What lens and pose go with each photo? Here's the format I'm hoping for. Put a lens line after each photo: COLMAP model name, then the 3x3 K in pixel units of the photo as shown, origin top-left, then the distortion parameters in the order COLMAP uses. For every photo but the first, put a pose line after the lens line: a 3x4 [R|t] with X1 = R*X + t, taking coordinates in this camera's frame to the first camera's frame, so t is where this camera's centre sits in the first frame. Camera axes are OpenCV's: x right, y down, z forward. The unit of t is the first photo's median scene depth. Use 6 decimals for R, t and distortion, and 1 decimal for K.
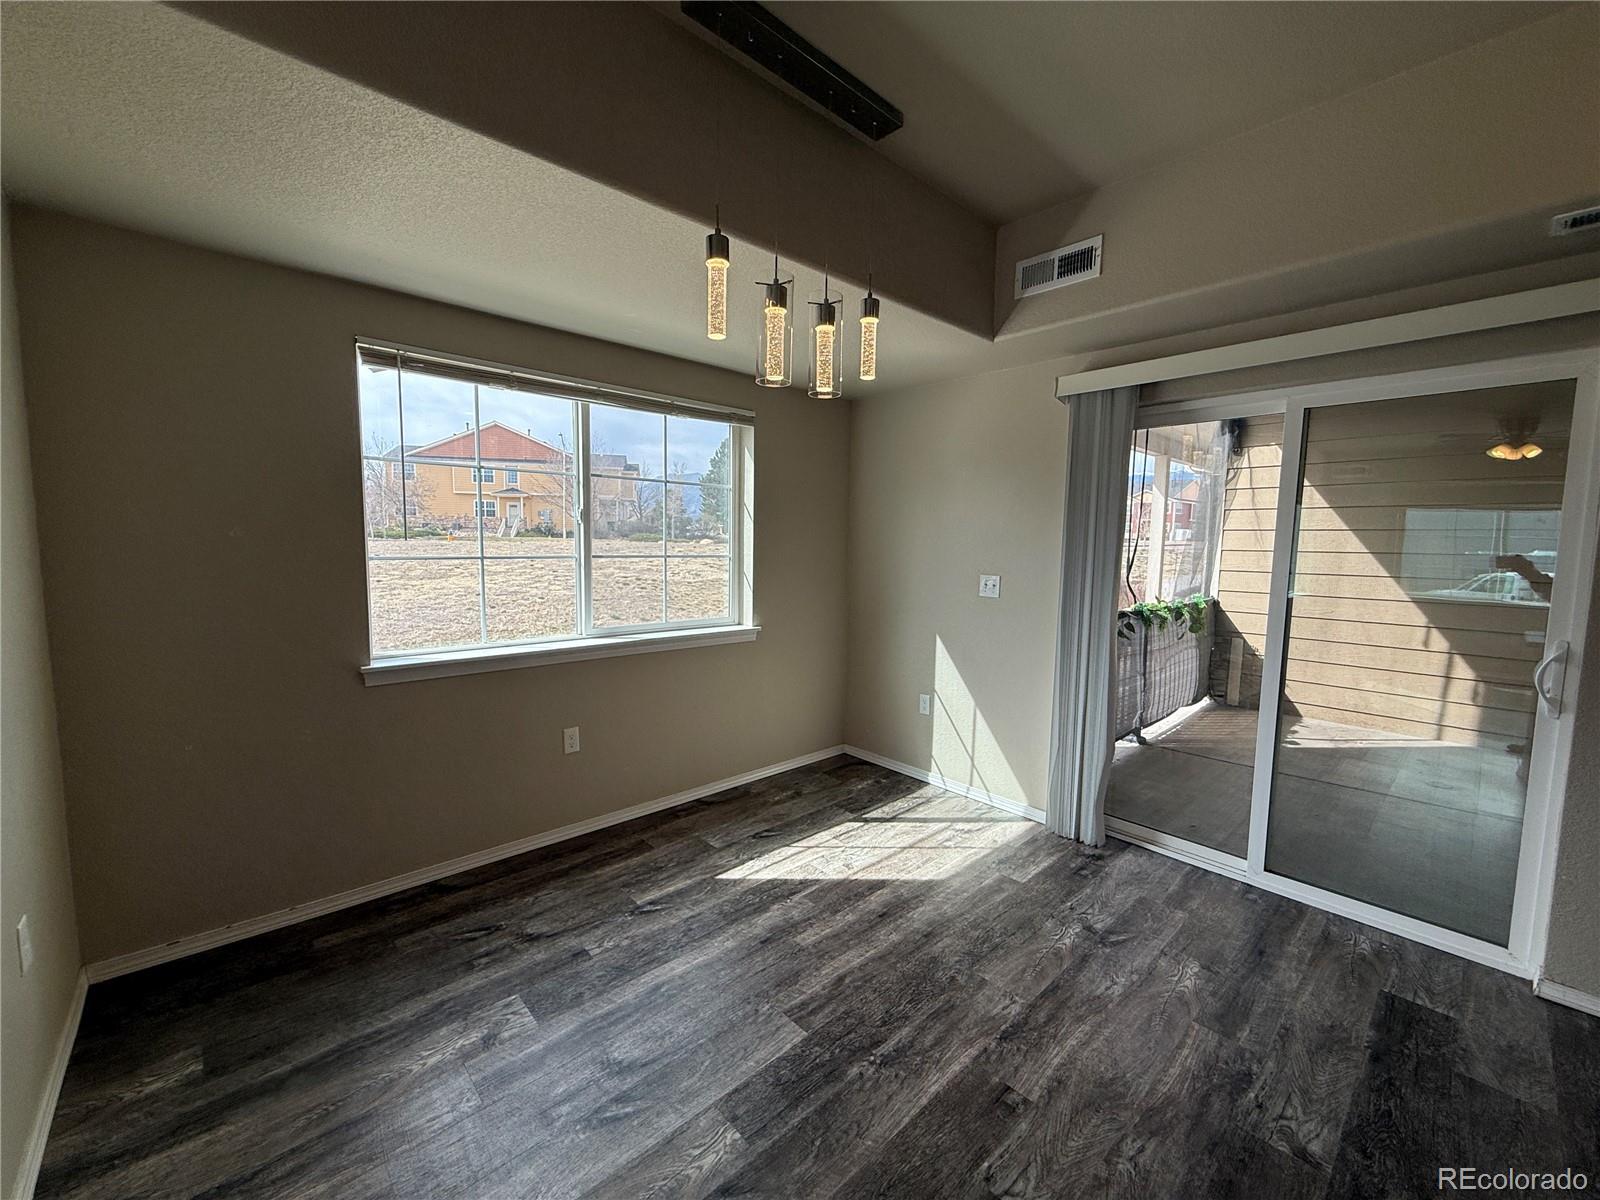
lens RADIAL K [[641.3, 0, 810.3], [0, 641.3, 605.9], [0, 0, 1]] dist [-0.002295, -0.000206]
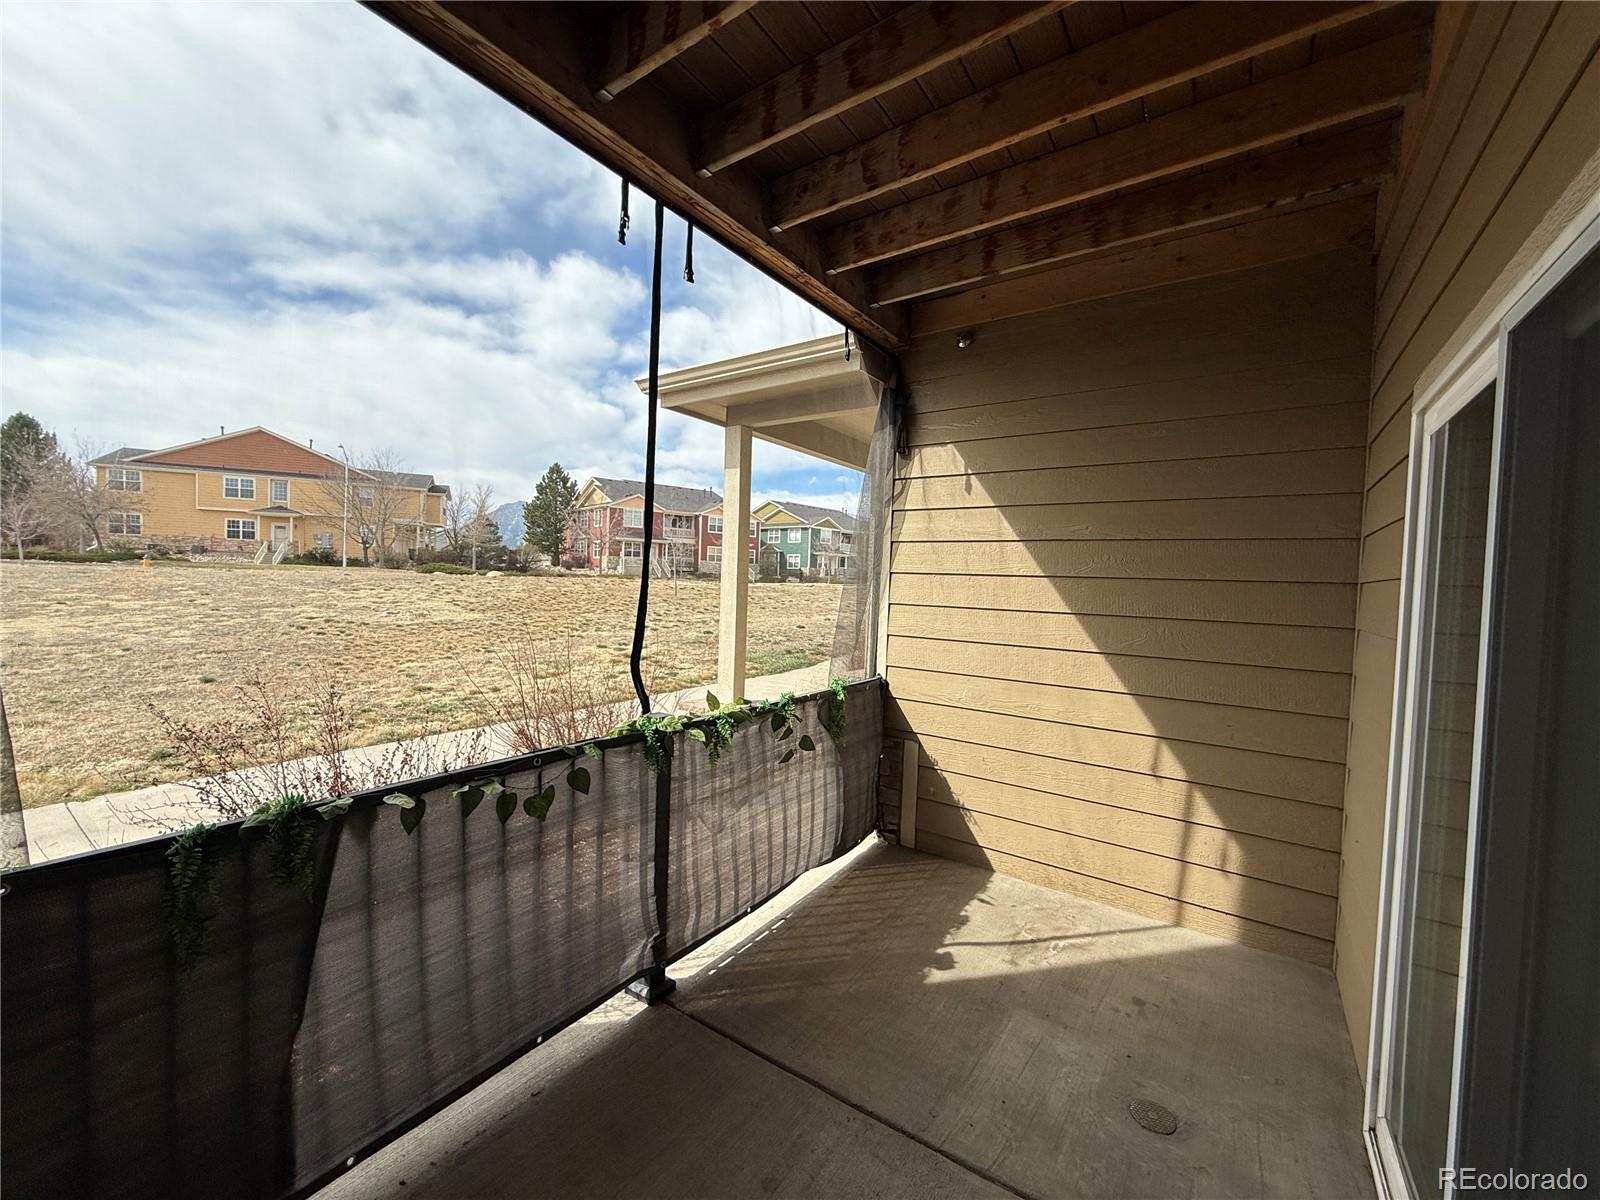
lens RADIAL K [[641.3, 0, 794.9], [0, 641.3, 603.4], [0, 0, 1]] dist [-0.002295, -0.000206]
pose [[0.980248, 0.010036, 0.197517, 0.414028], [0.001374, 0.998342, -0.057542, -0.049177], [-0.197767, 0.056676, 0.978609, 0.379300]]
